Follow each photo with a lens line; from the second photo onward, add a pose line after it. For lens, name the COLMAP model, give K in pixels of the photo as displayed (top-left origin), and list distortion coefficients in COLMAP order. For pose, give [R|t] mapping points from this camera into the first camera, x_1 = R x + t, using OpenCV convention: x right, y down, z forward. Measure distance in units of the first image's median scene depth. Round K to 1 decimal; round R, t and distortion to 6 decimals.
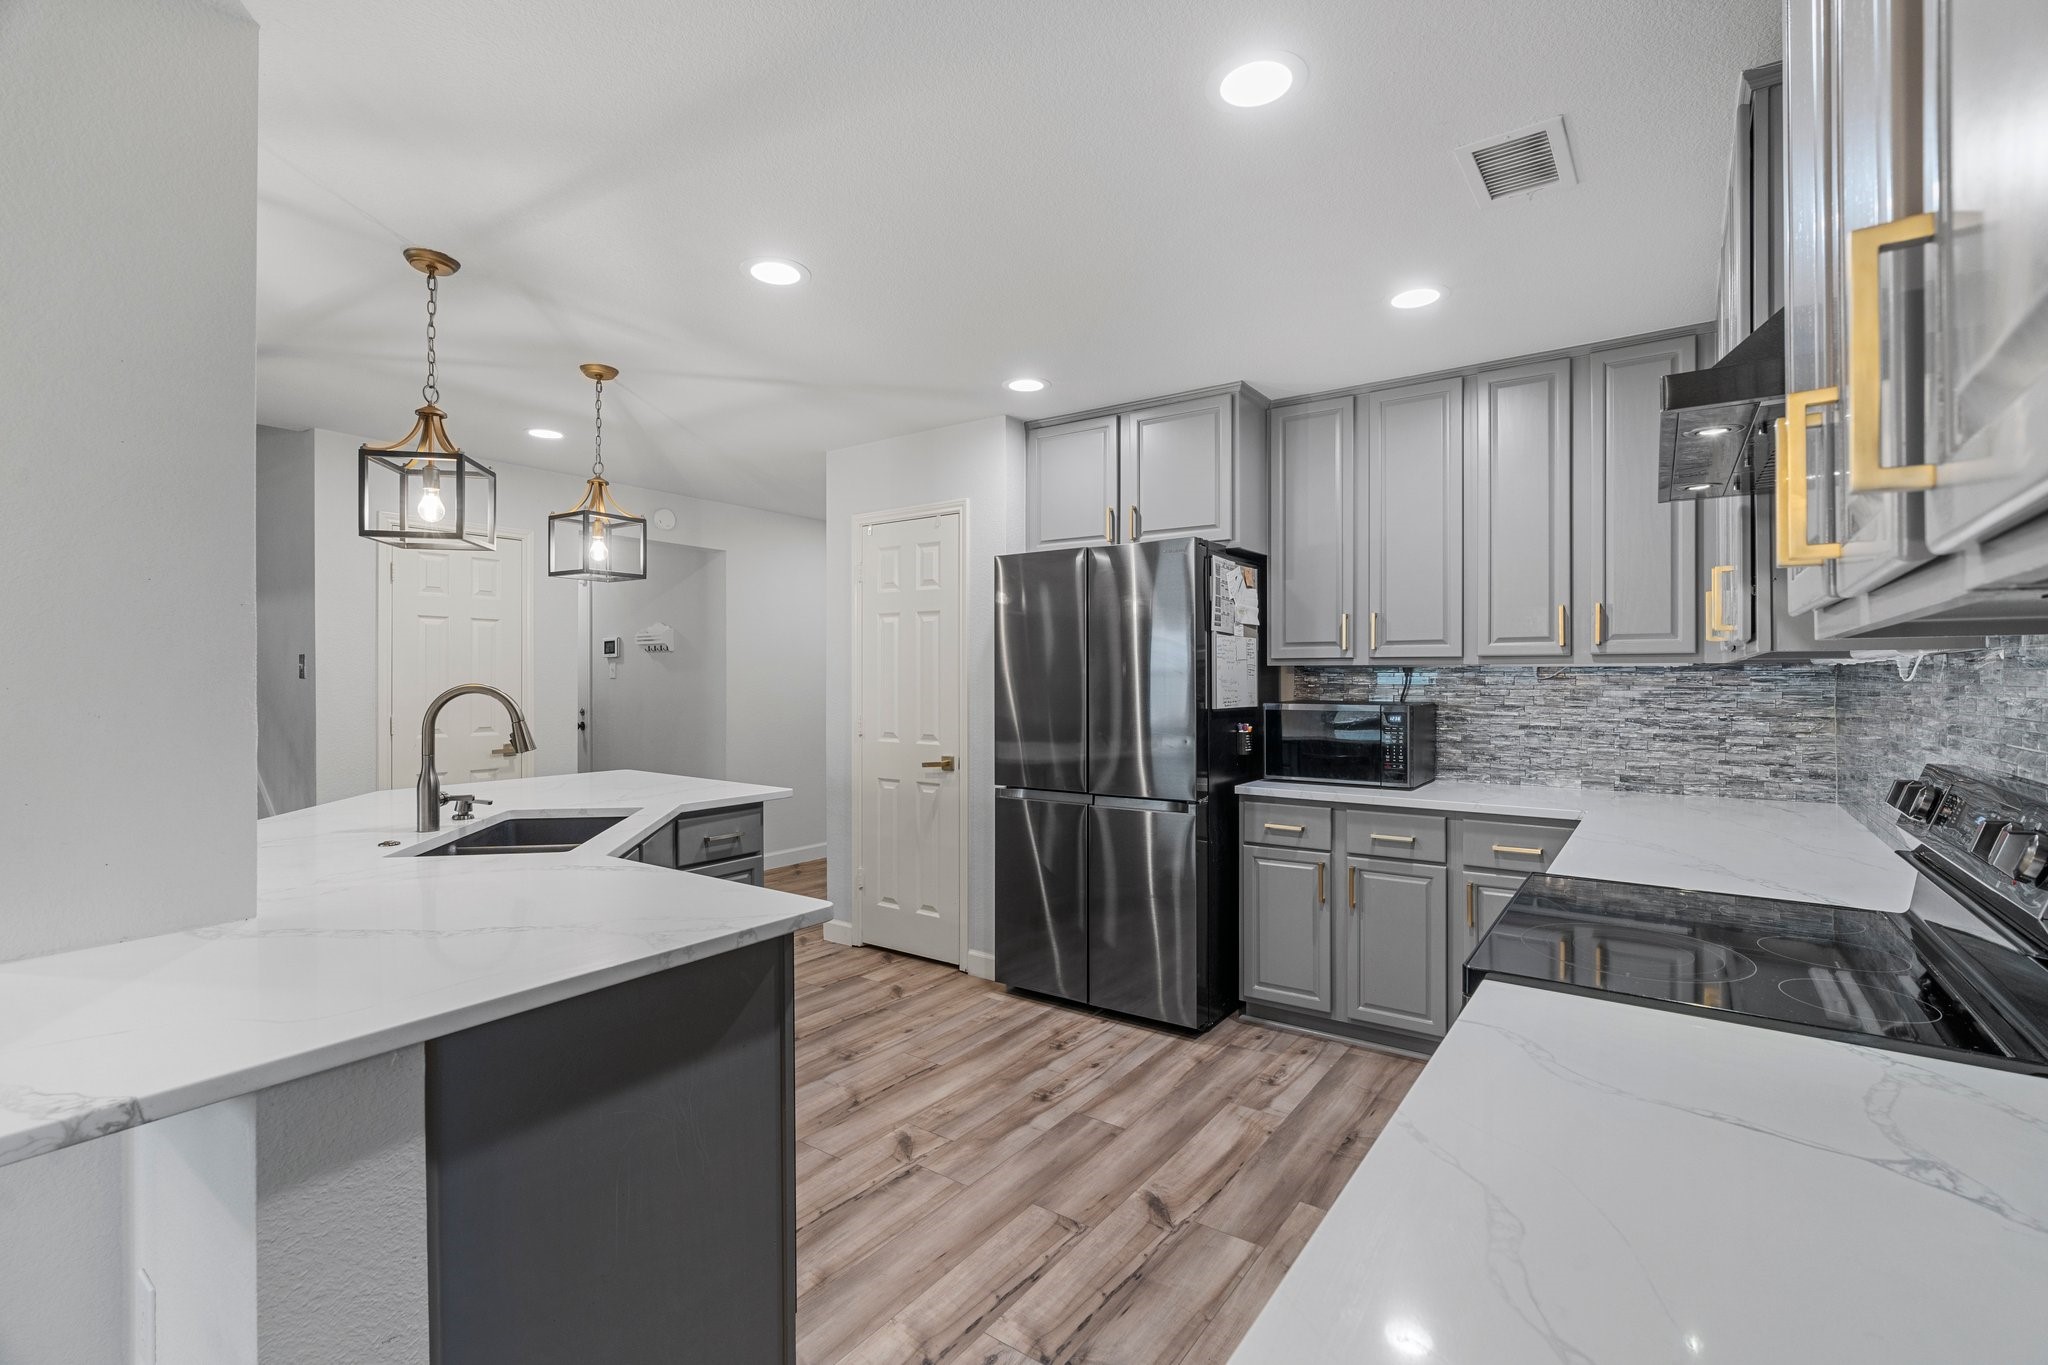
lens RADIAL K [[919.7, 0, 1026.4], [0, 919.7, 677.1], [0, 0, 1]] dist [-0.010595, 0.004928]
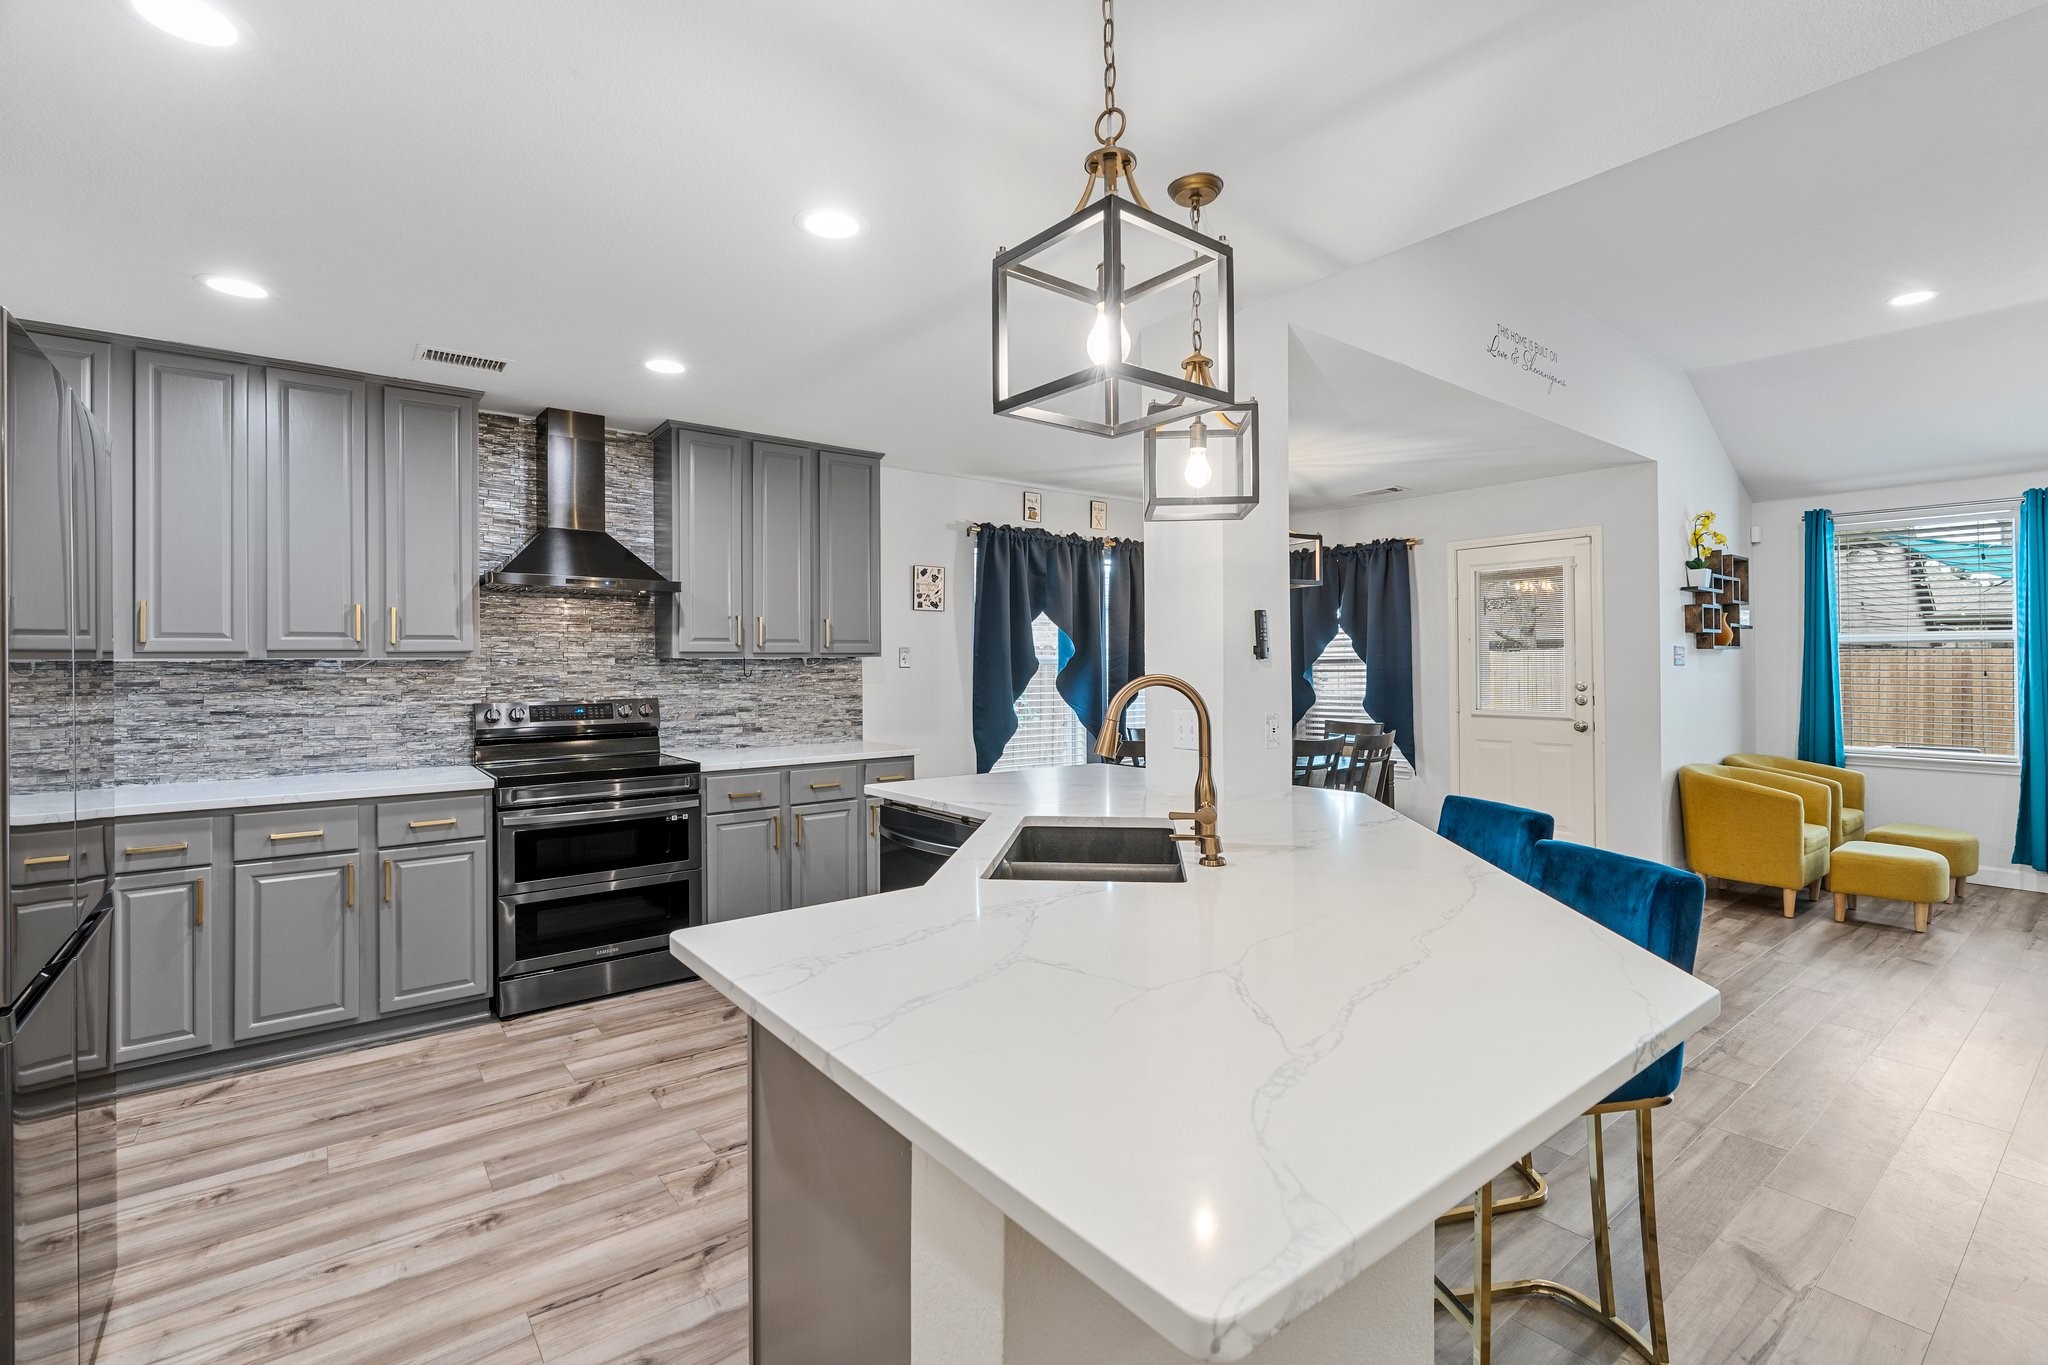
lens RADIAL K [[919.7, 0, 1037.1], [0, 919.7, 661.8], [0, 0, 1]] dist [-0.010595, 0.004928]
pose [[-0.961733, 0.007323, 0.273892, -0.560609], [0.007658, 0.999971, 0.000154, -0.003476], [-0.273882, 0.002245, -0.961761, 1.425125]]
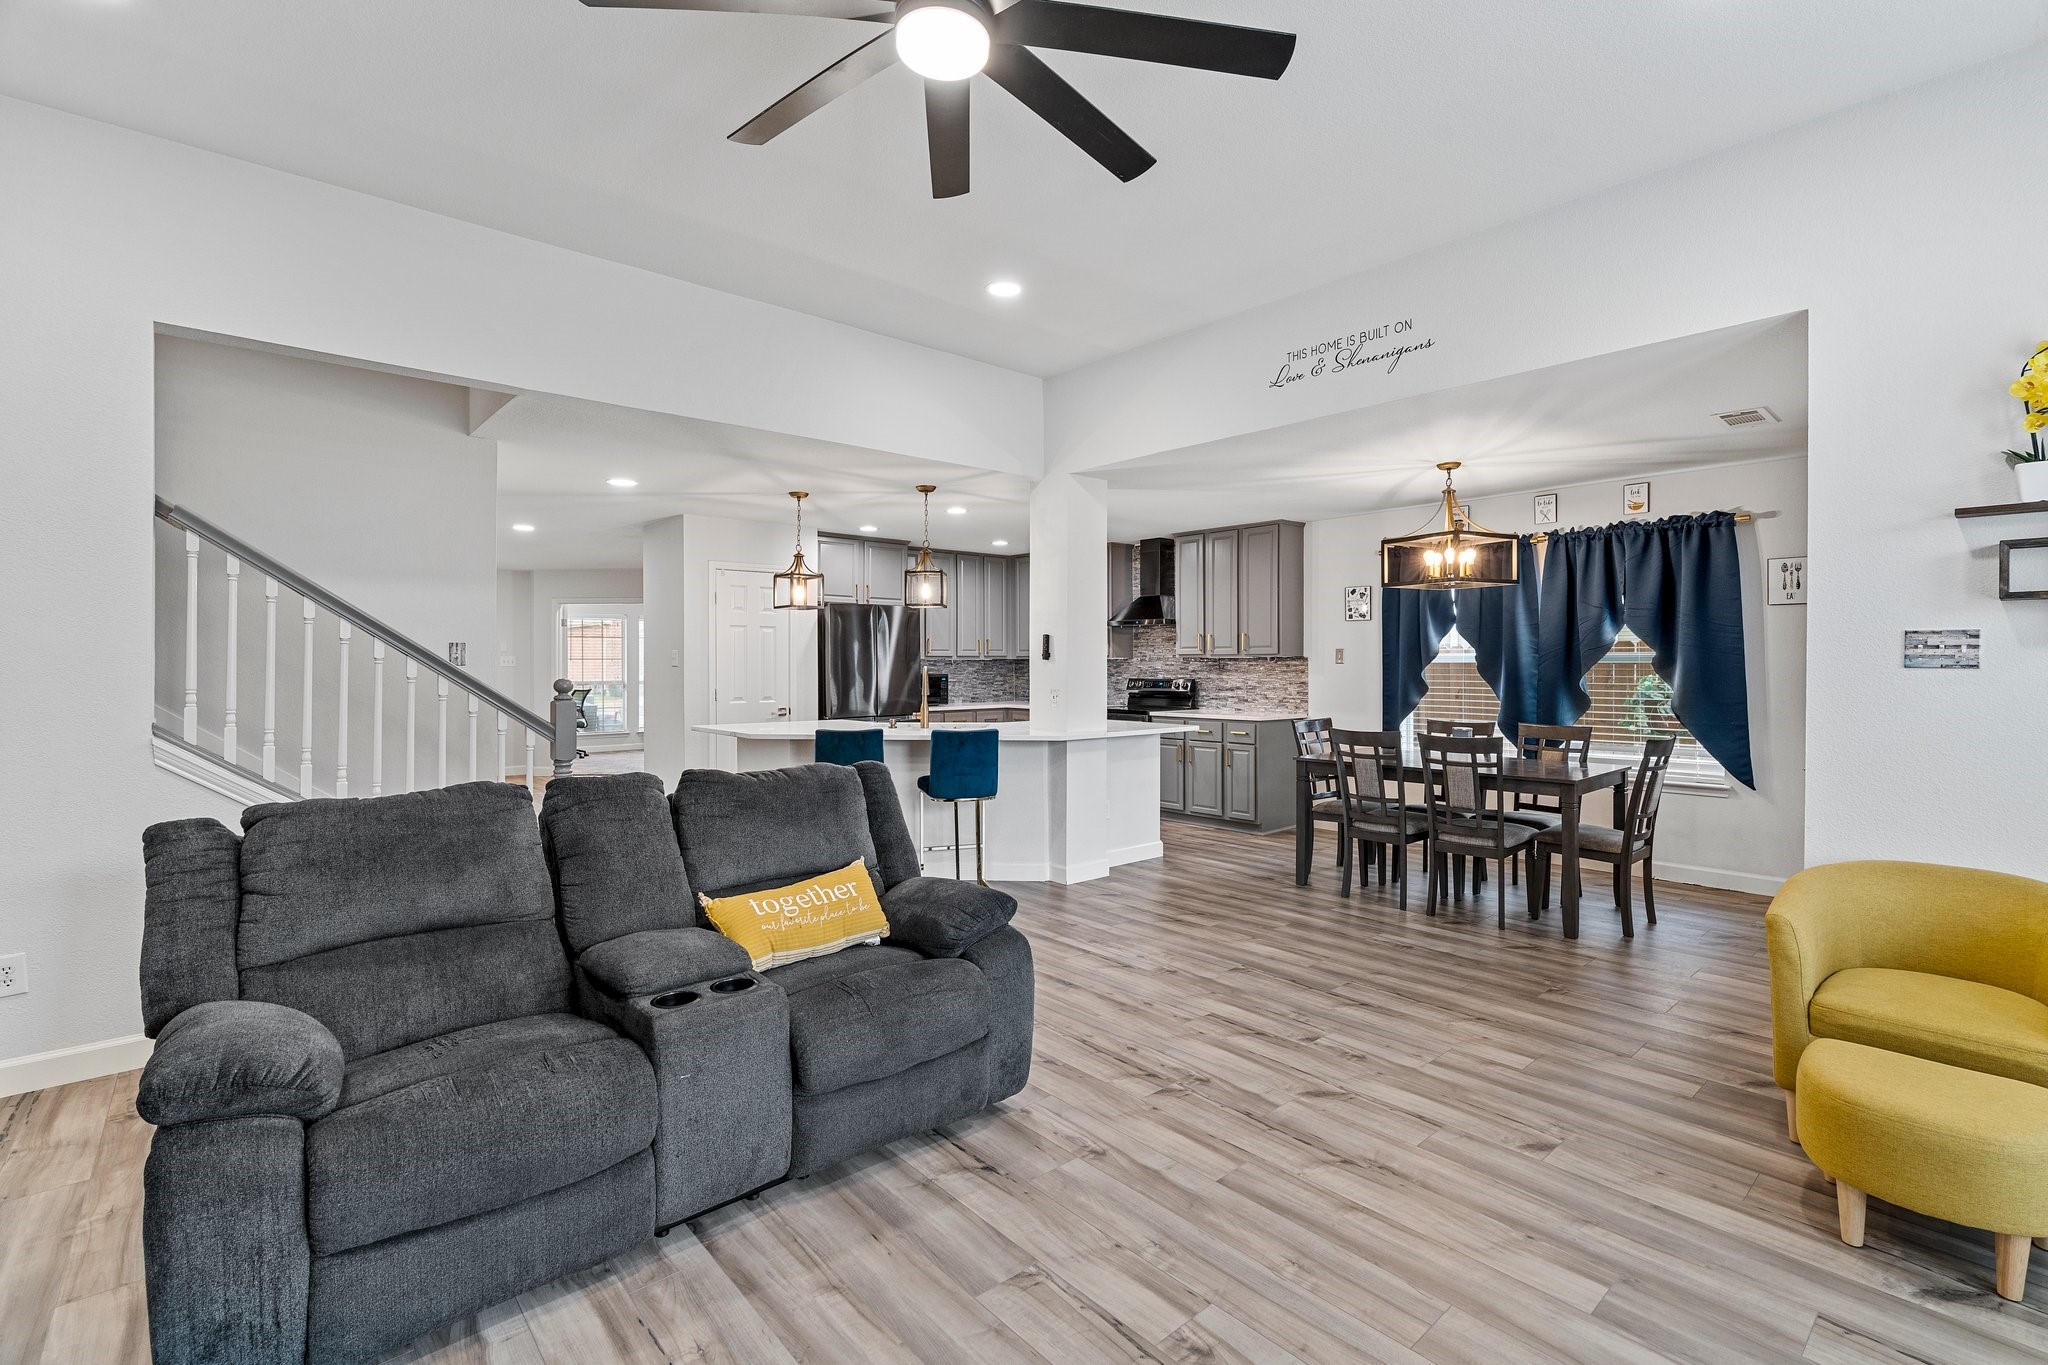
lens RADIAL K [[919.7, 0, 1036.8], [0, 919.7, 659.2], [0, 0, 1]] dist [-0.010595, 0.004928]
pose [[0.219442, 0.006088, 0.975607, -2.203464], [0.005082, 0.999960, -0.007383, 0.007292], [-0.975612, 0.006578, 0.219402, 0.151237]]
